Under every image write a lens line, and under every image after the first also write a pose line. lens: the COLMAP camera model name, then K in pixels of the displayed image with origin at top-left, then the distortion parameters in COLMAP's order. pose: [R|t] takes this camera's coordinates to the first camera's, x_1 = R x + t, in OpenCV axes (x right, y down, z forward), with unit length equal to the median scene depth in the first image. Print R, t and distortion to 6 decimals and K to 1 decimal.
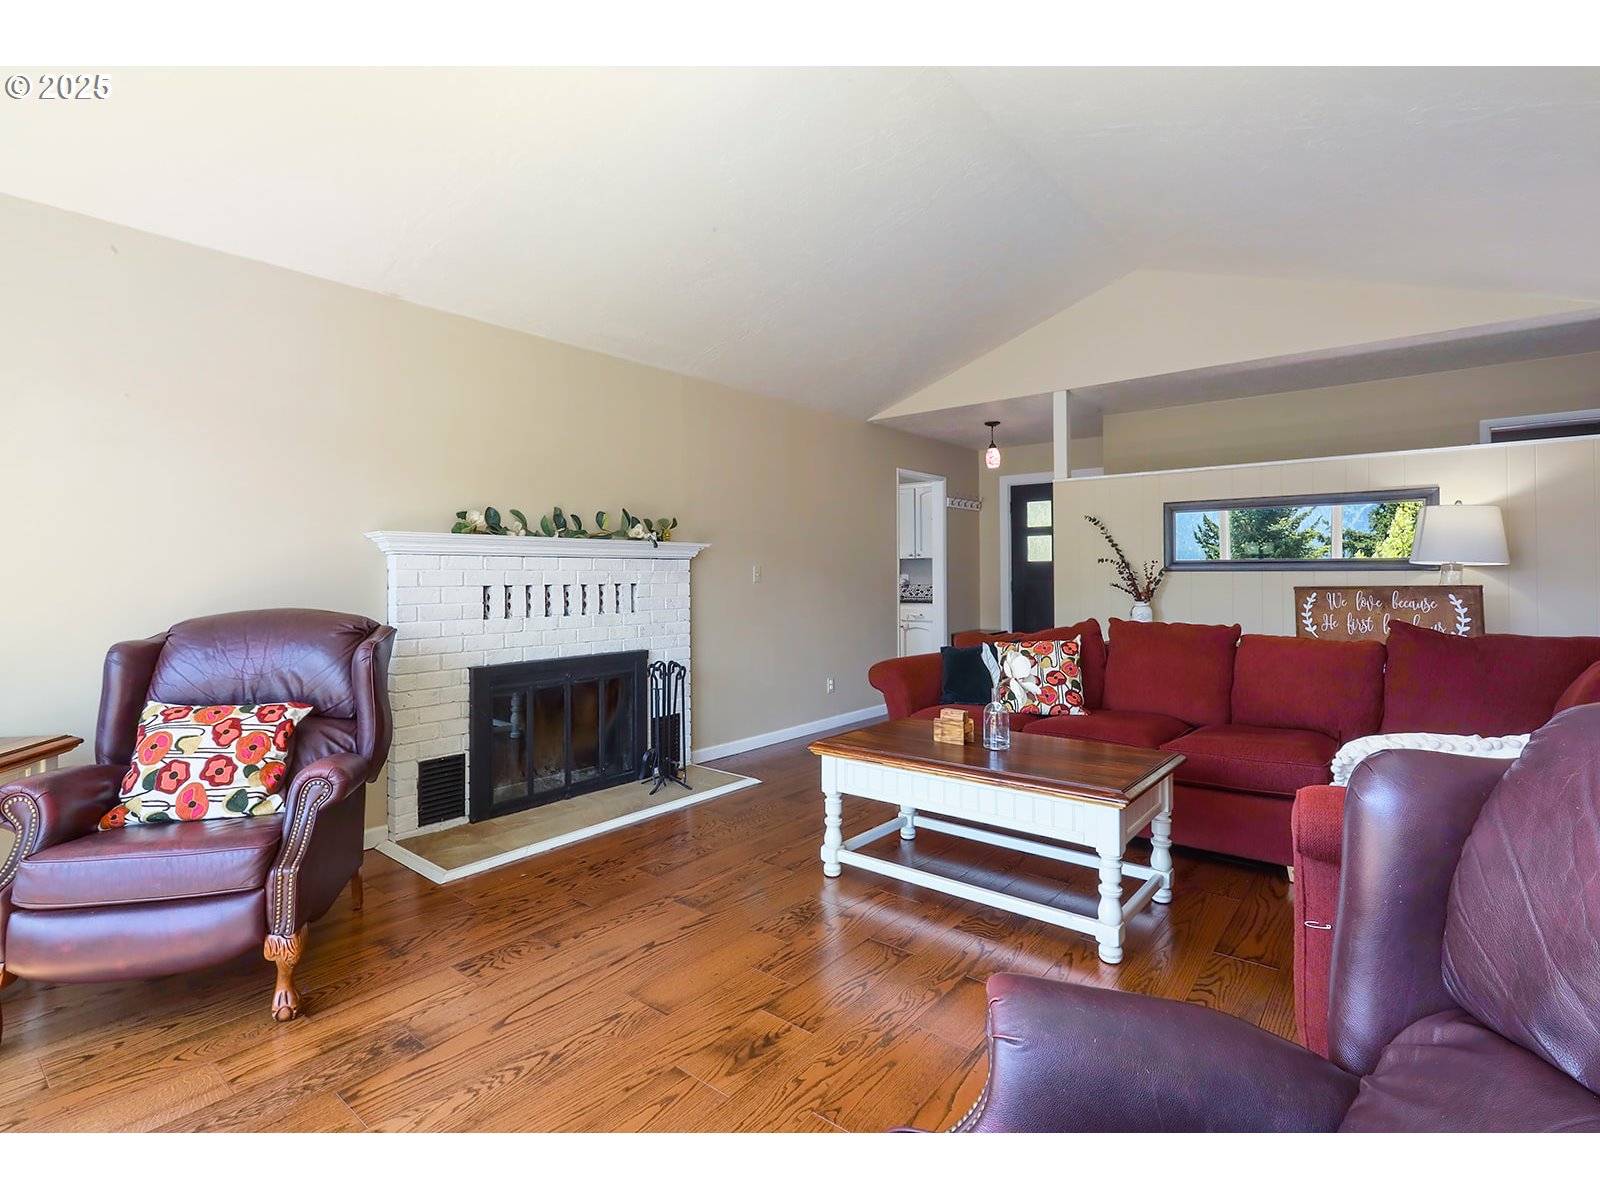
lens RADIAL K [[767.1, 0, 800.5], [0, 767.1, 588.7], [0, 0, 1]] dist [-0.004593, 0.001488]
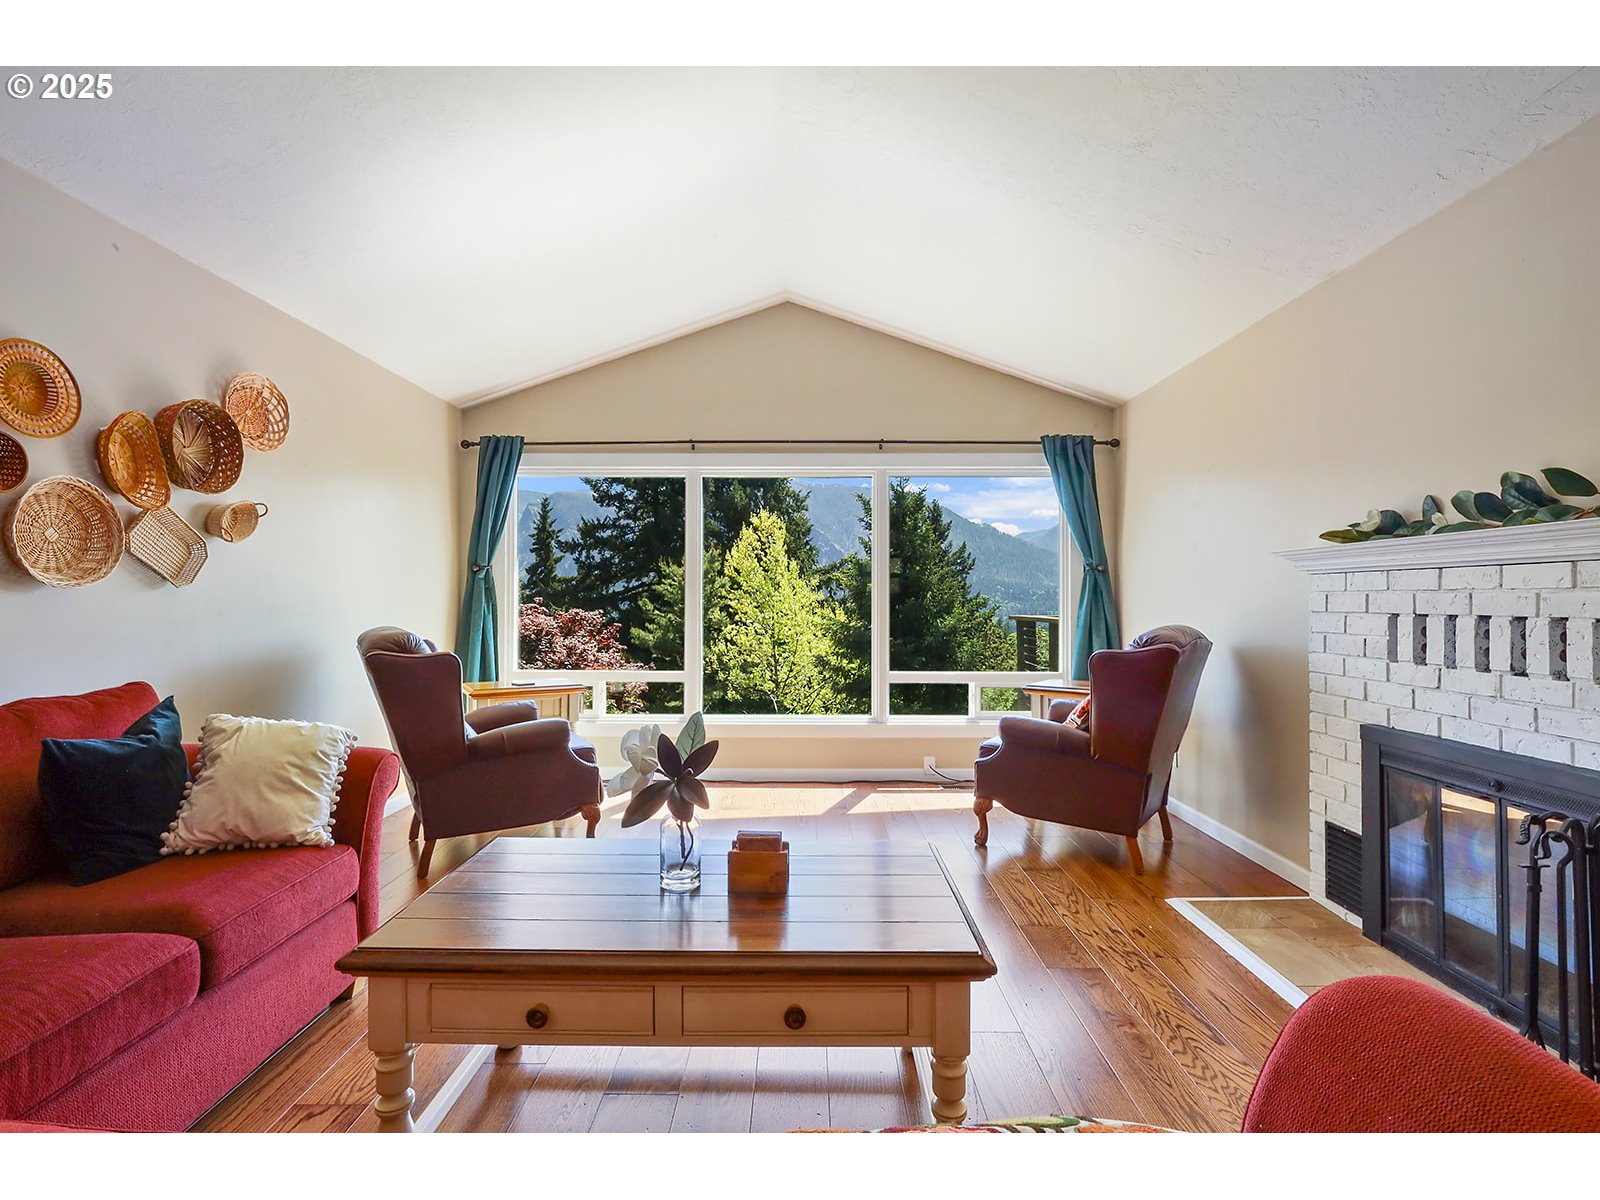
lens RADIAL K [[767.1, 0, 802.9], [0, 767.1, 594.0], [0, 0, 1]] dist [-0.004593, 0.001488]
pose [[-0.783990, -0.000670, -0.620773, 0.474489], [-0.003726, 0.999986, 0.003626, -0.024364], [0.620763, 0.005156, -0.783982, 1.295148]]
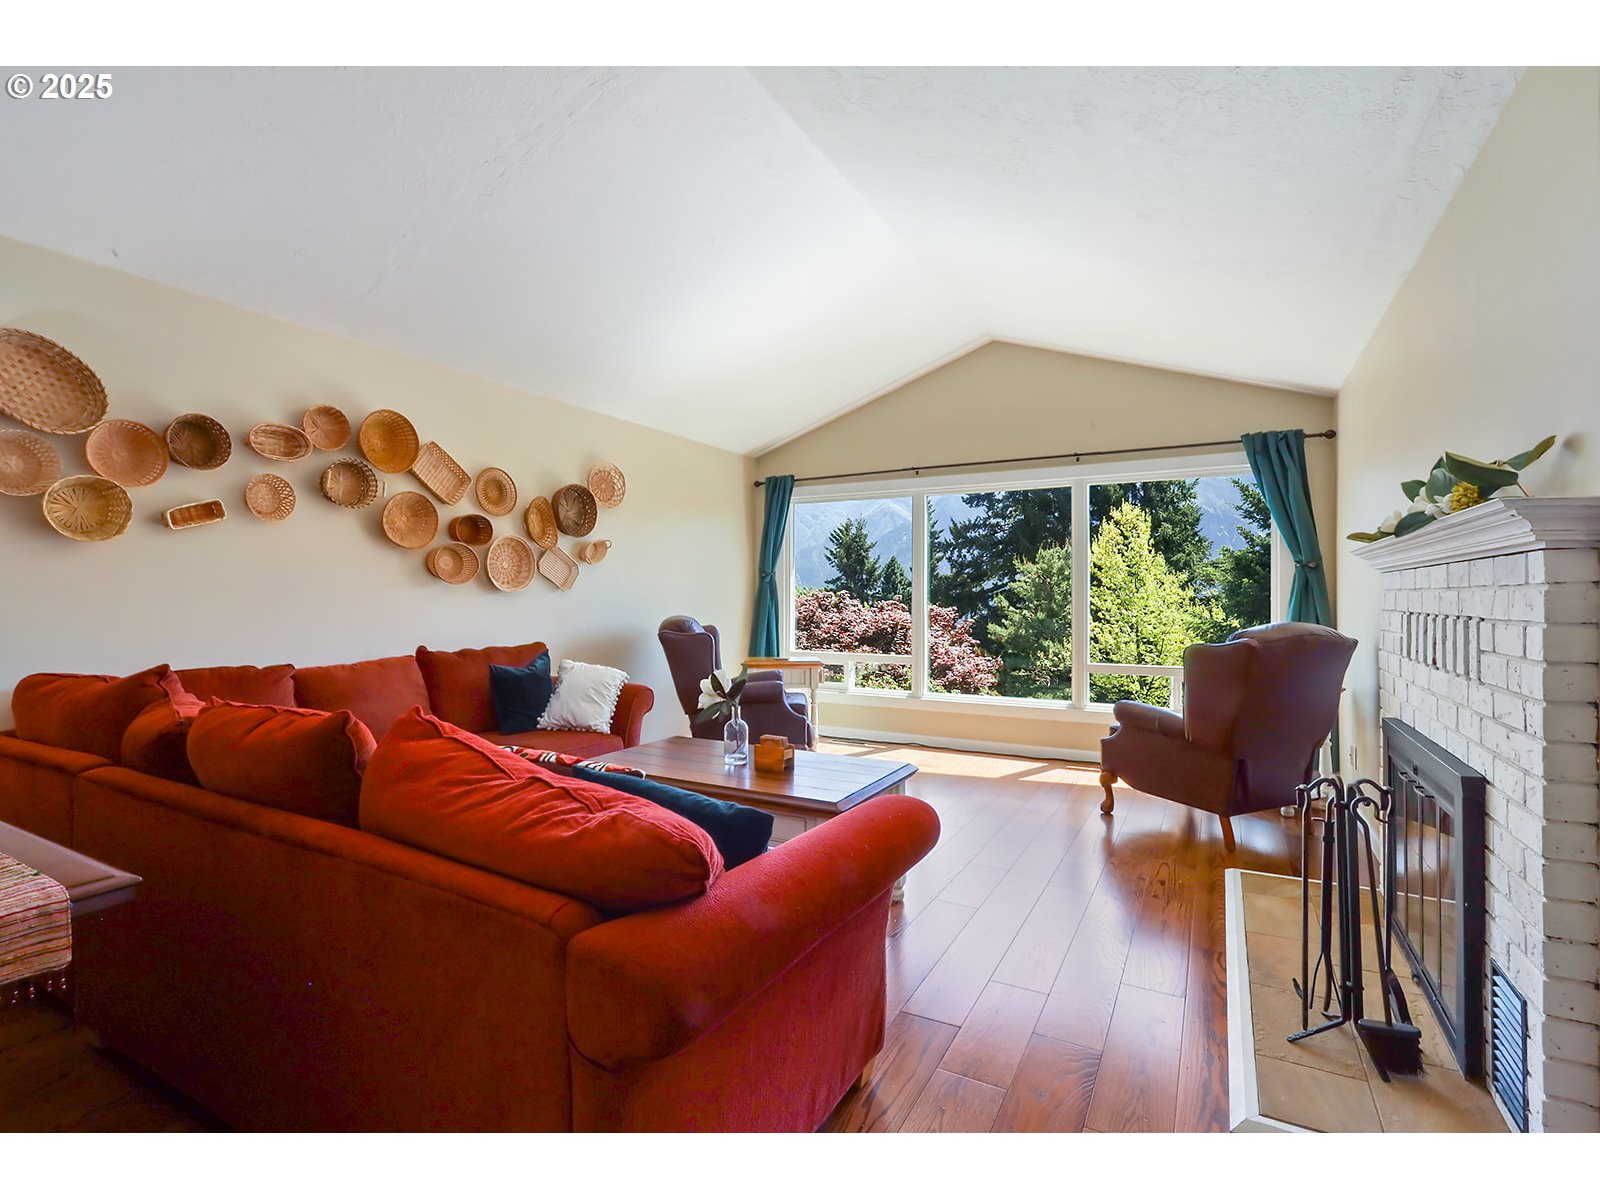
lens RADIAL K [[767.1, 0, 803.5], [0, 767.1, 599.9], [0, 0, 1]] dist [-0.004593, 0.001488]
pose [[-0.986675, 0.005248, -0.162621, 0.290745], [0.002735, 0.999873, 0.015672, -0.030537], [0.162683, 0.015019, -0.986564, 1.721696]]
